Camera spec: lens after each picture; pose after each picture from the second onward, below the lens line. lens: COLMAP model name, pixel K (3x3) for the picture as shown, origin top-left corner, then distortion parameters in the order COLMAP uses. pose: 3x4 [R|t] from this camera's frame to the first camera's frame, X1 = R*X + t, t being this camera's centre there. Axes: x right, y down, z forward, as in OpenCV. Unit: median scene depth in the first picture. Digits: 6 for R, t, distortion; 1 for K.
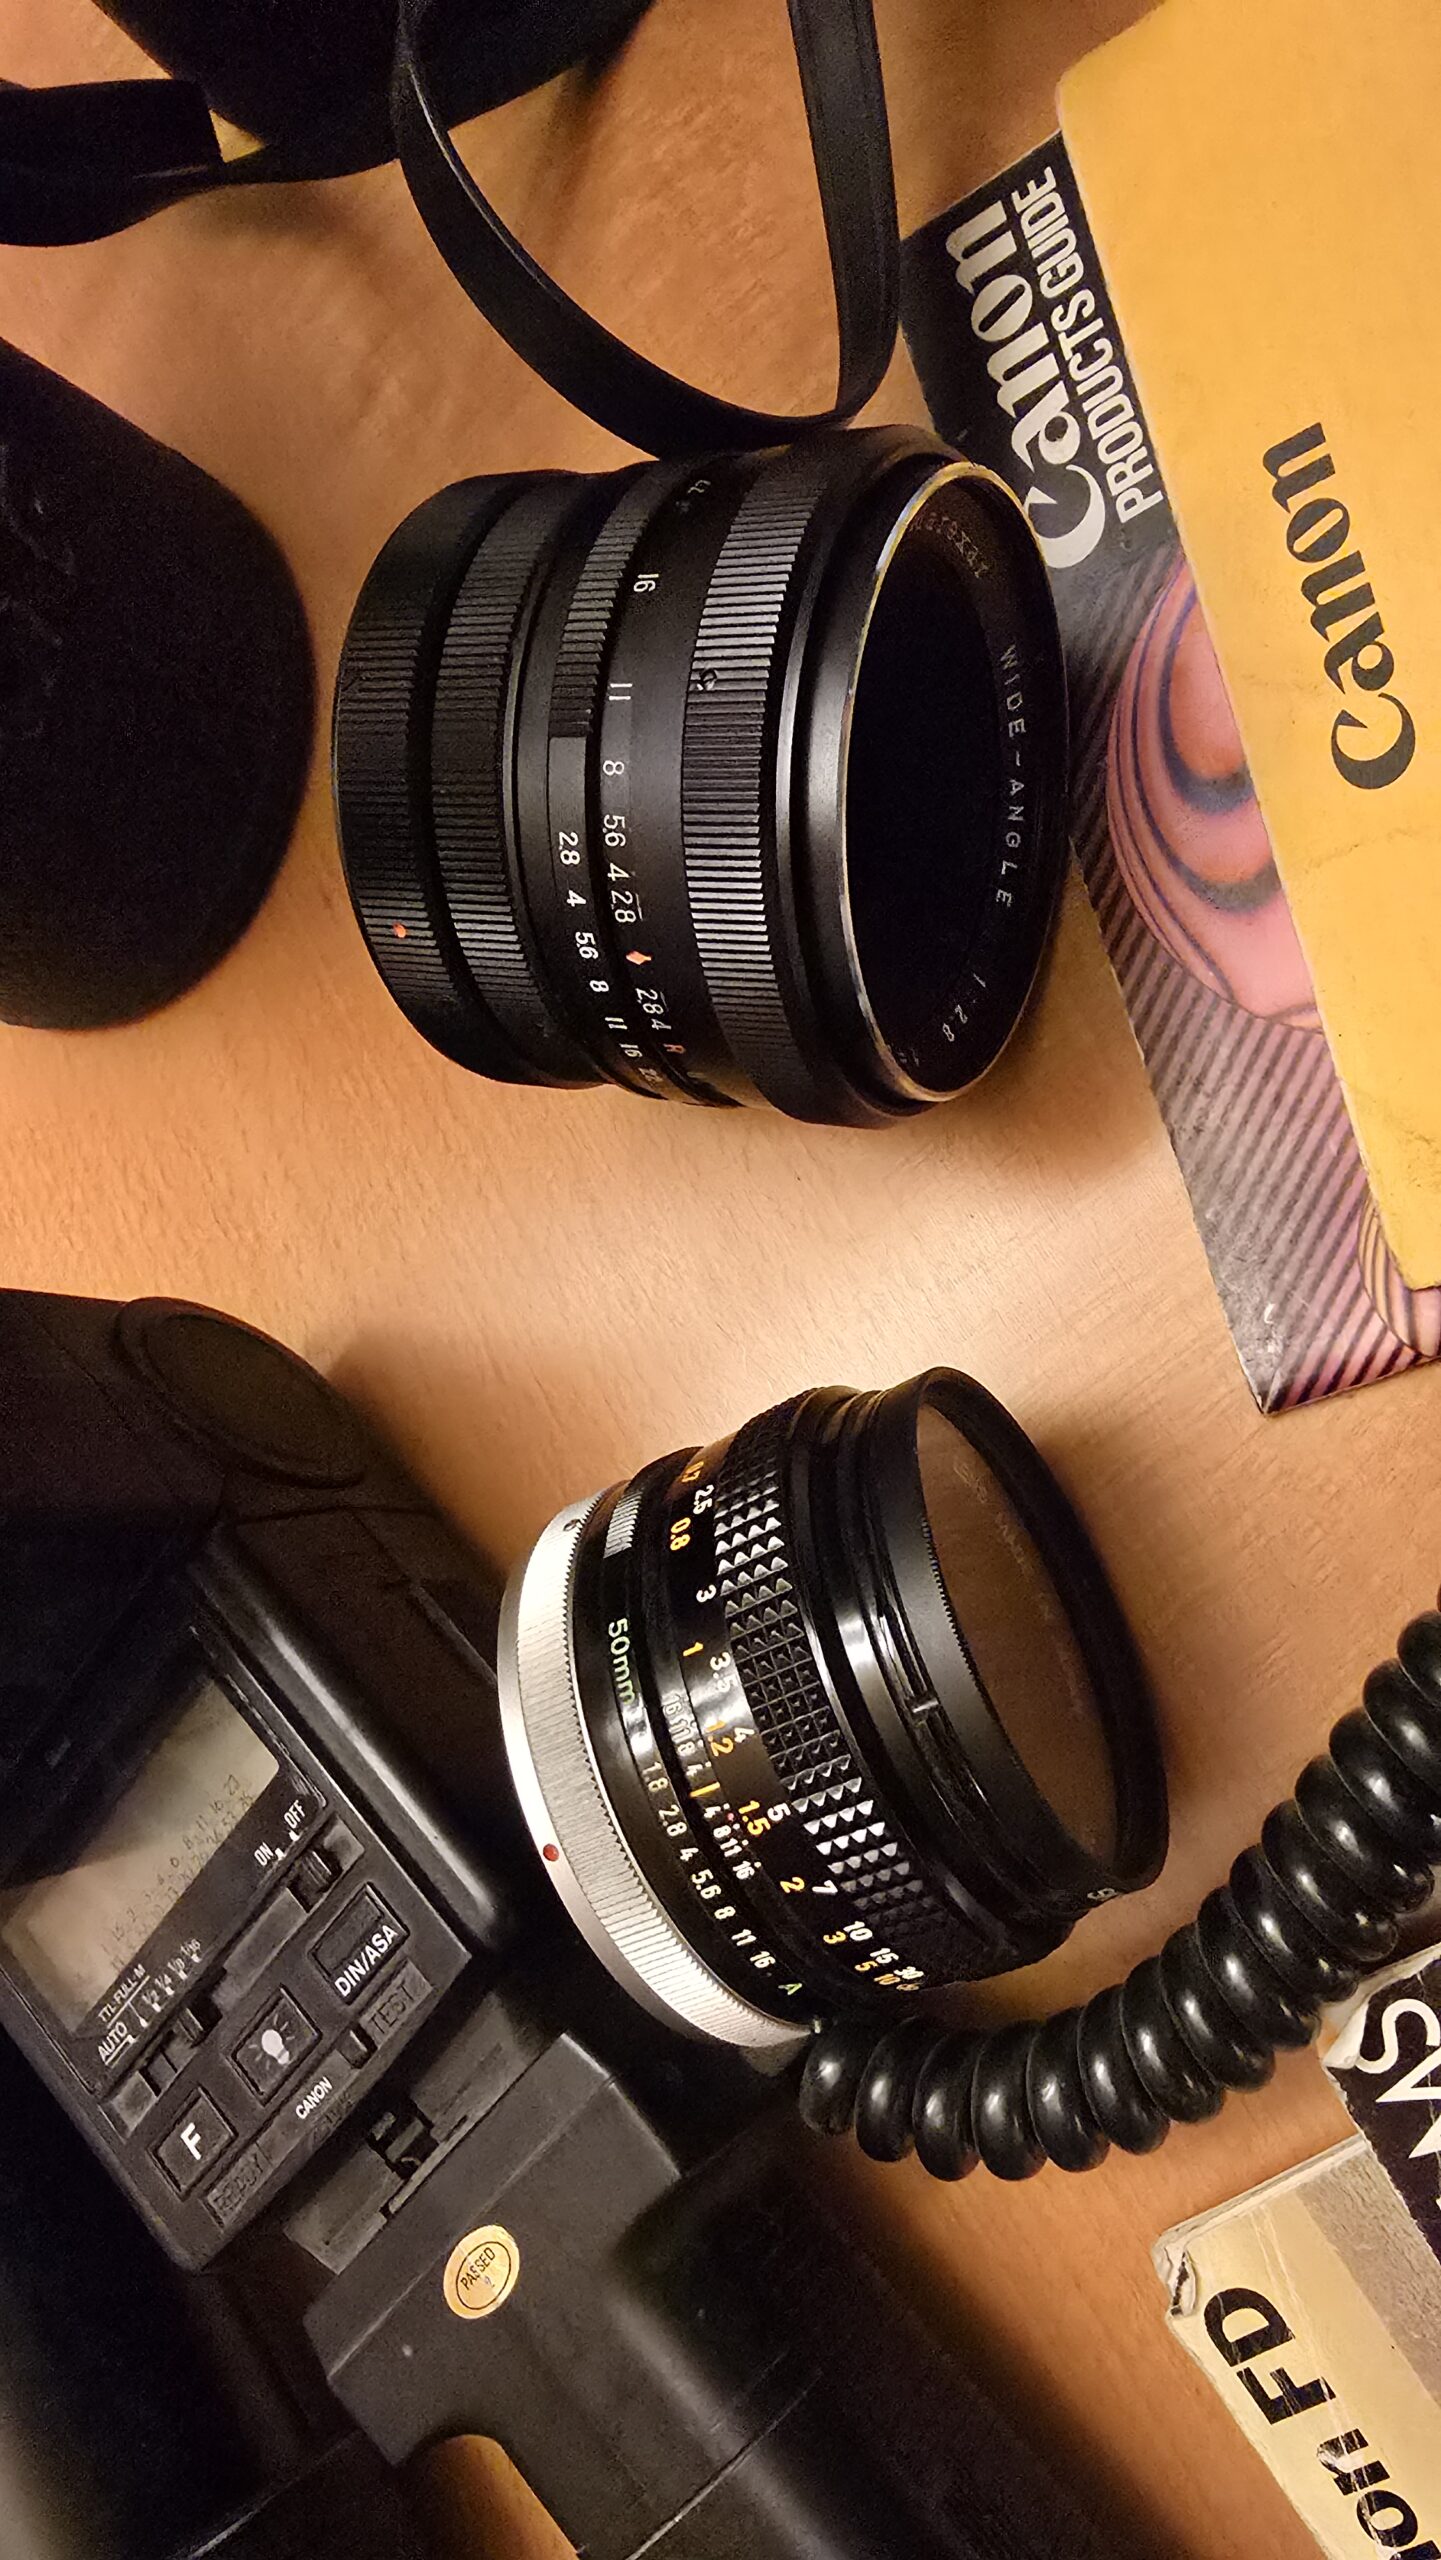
lens RADIAL K [[979.1, 0, 714.5], [0, 979.1, 1280.2], [0, 0, 1]] dist [-0.000180, 0.000266]
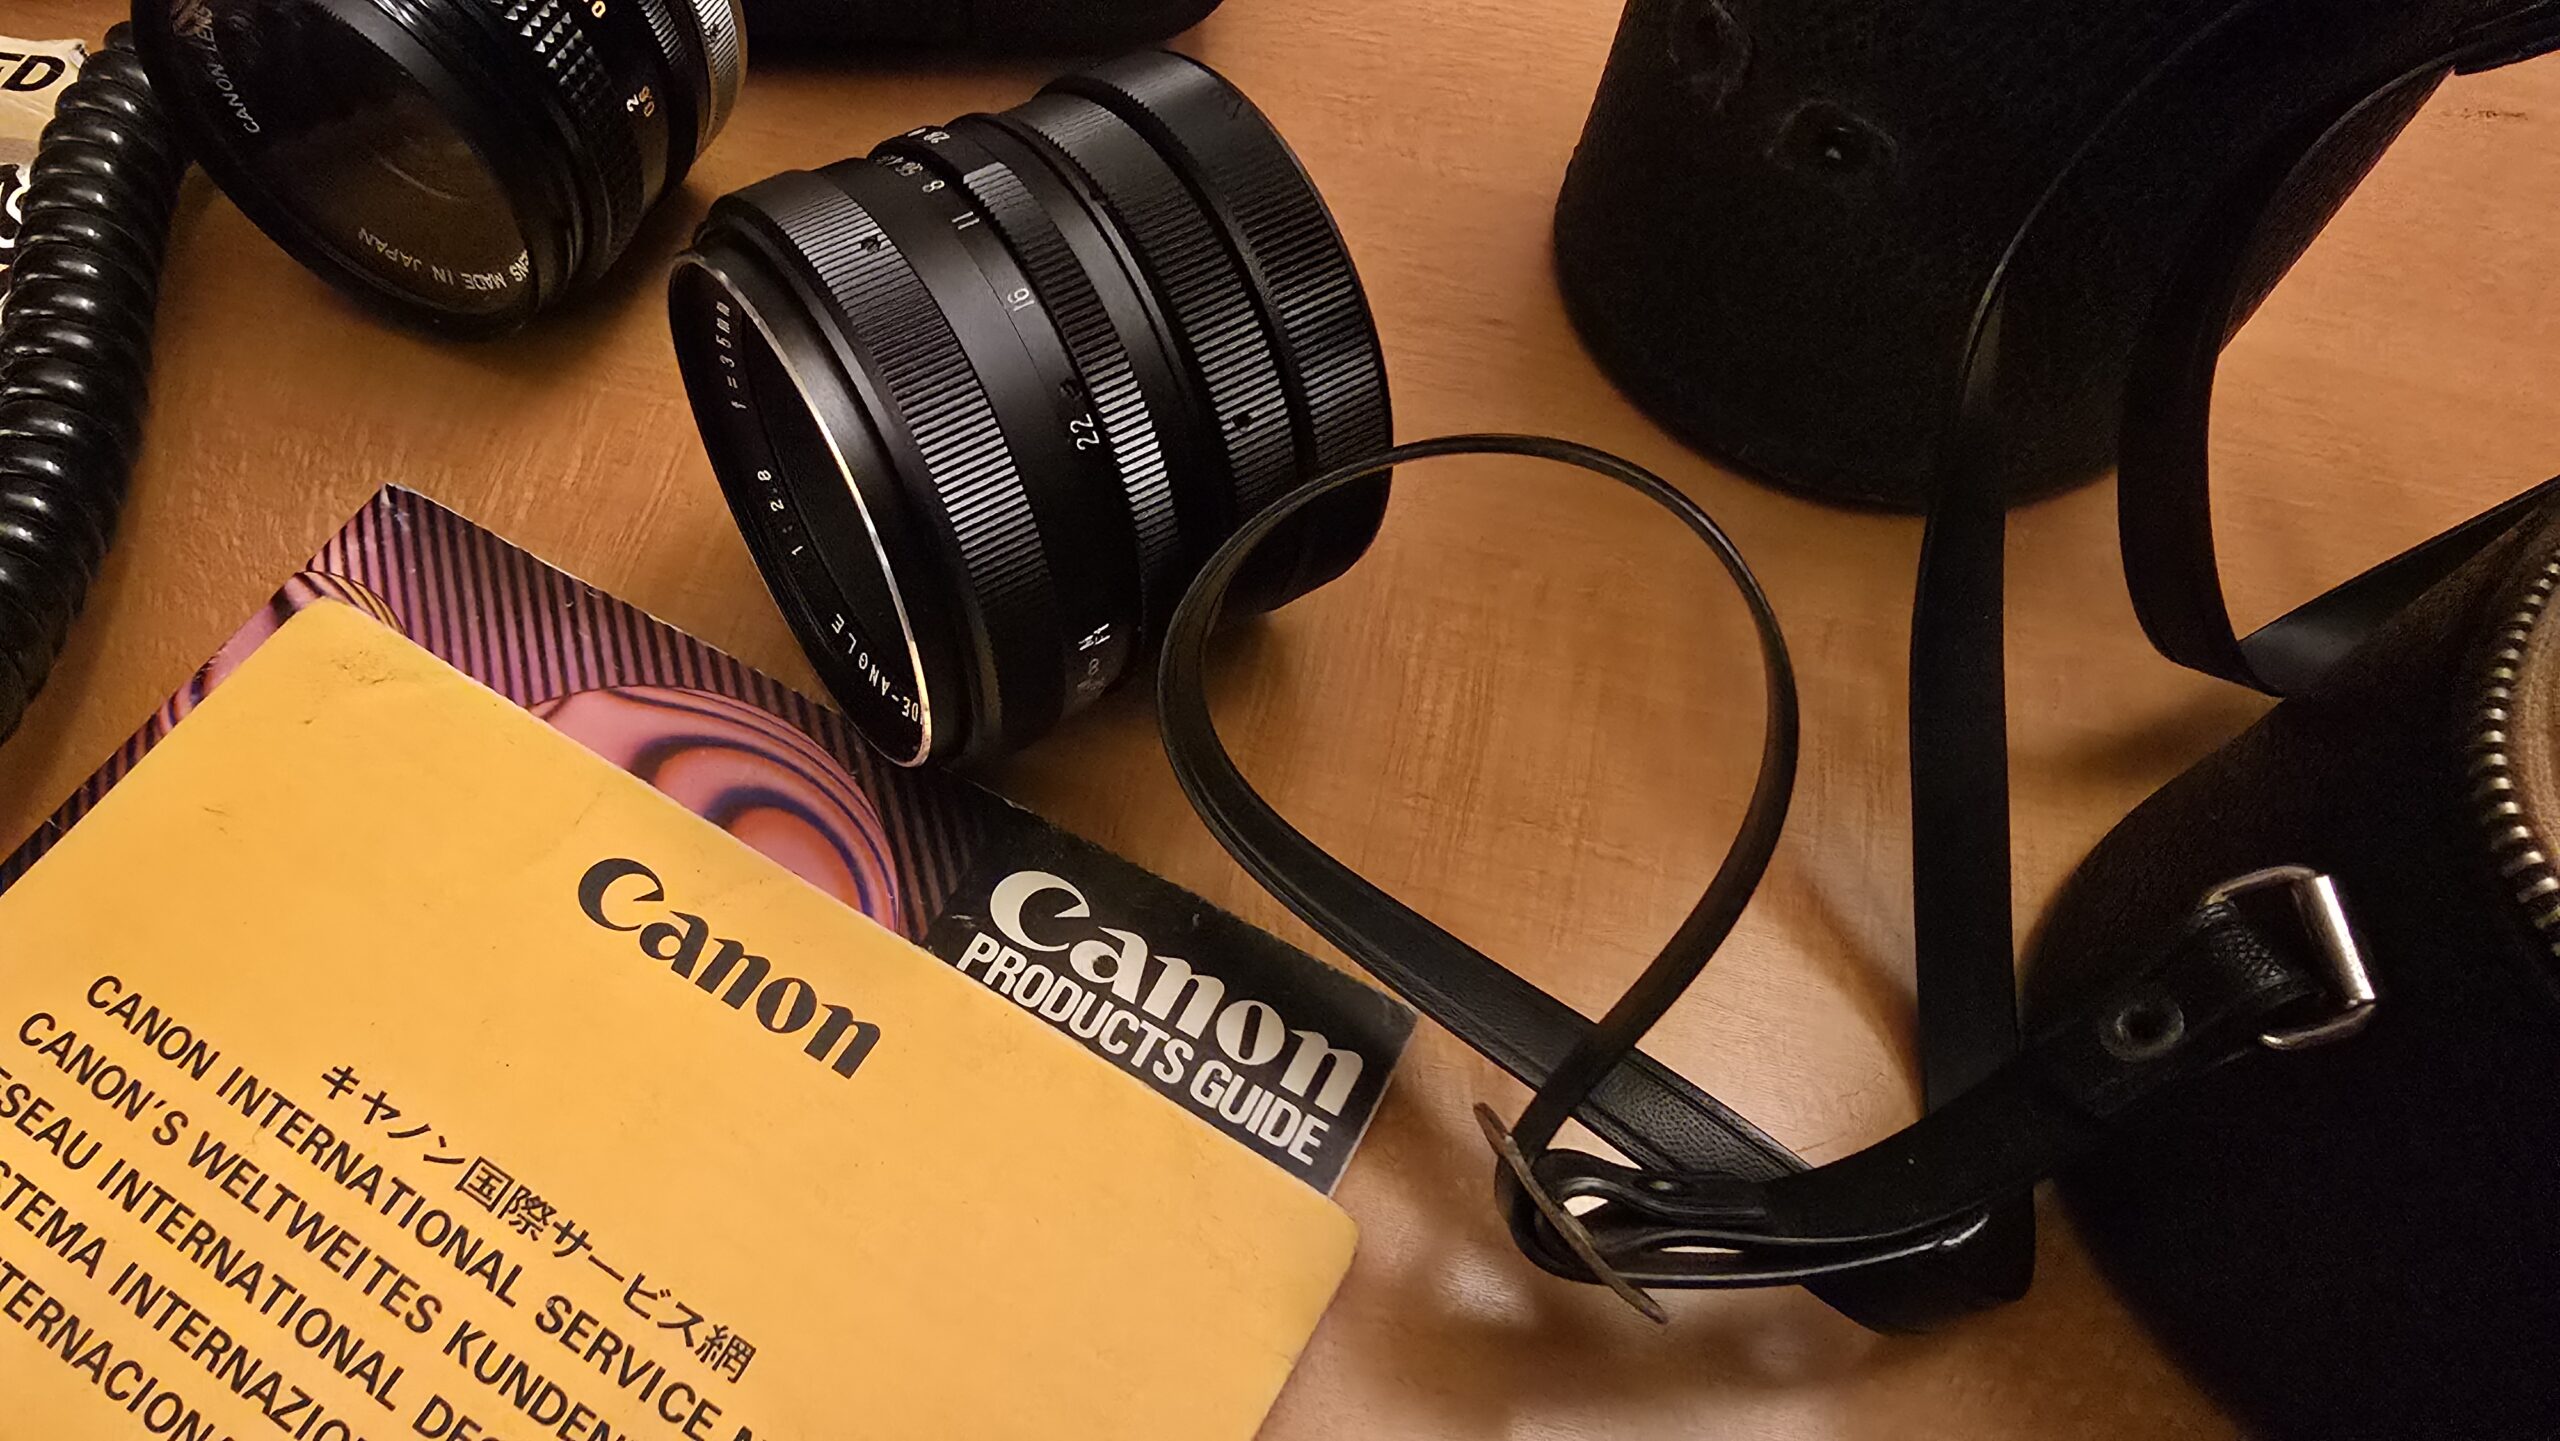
lens RADIAL K [[979.1, 0, 1273.7], [0, 979.1, 723.0], [0, 0, 1]] dist [-0.000180, 0.000266]
pose [[-0.663745, 0.746726, 0.042919, 0.018414], [-0.727726, -0.657983, 0.193582, -1.036318], [0.172793, 0.097256, 0.980145, 0.060358]]
